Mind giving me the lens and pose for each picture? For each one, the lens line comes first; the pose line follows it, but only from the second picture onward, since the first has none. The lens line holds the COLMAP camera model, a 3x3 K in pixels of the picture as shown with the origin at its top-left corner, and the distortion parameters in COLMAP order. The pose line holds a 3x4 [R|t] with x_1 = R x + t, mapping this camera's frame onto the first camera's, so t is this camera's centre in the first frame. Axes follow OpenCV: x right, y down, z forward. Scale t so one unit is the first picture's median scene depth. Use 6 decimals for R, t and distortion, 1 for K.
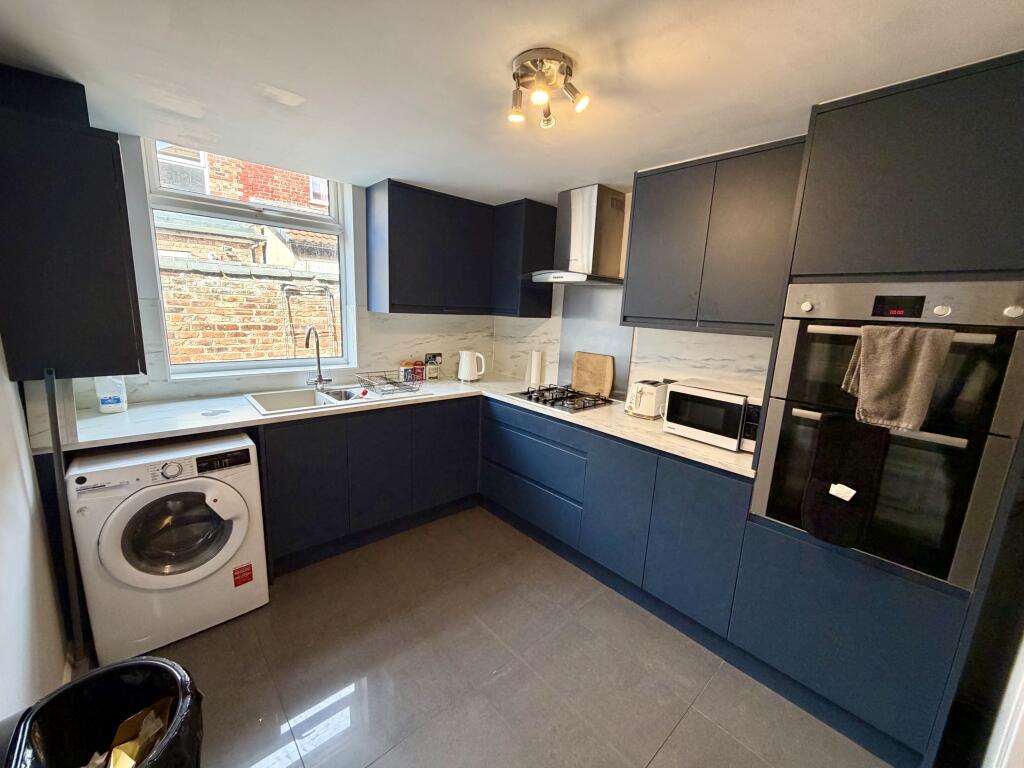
lens RADIAL K [[408.9, 0, 512.4], [0, 408.9, 384.0], [0, 0, 1]] dist [0.001033, -0.000039]
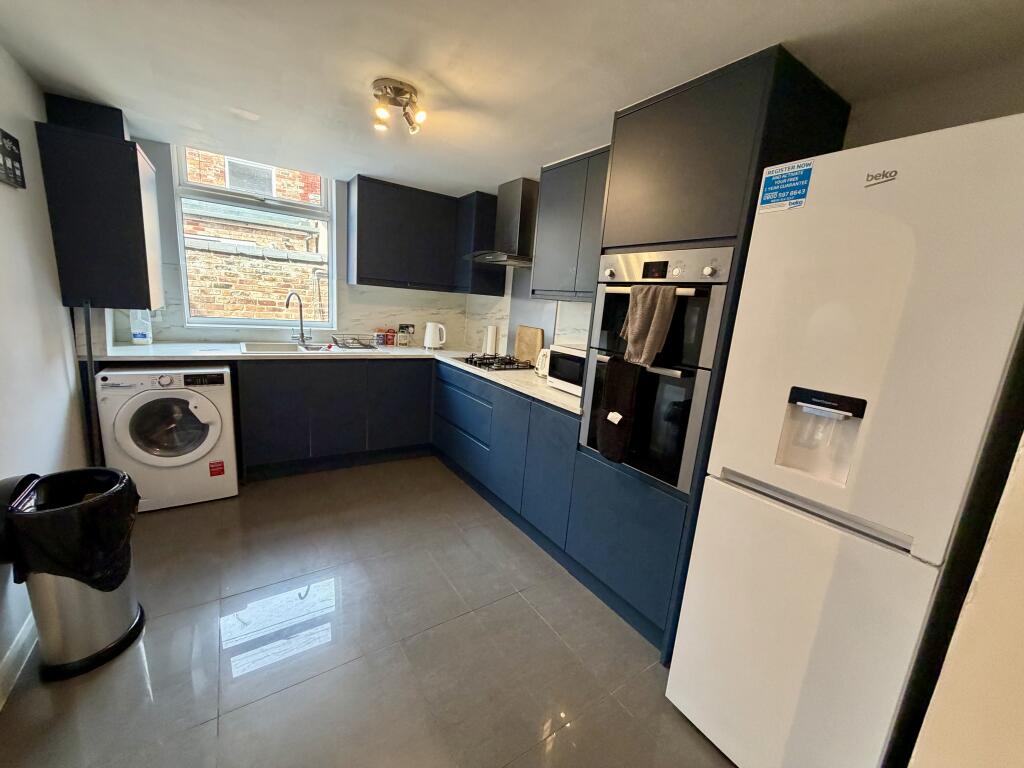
lens RADIAL K [[408.9, 0, 510.8], [0, 408.9, 383.7], [0, 0, 1]] dist [0.001033, -0.000039]
pose [[0.989488, 0.060997, -0.131122, 0.445627], [-0.060841, 0.998134, 0.005202, 0.118498], [0.131195, 0.002831, 0.991353, -0.203582]]
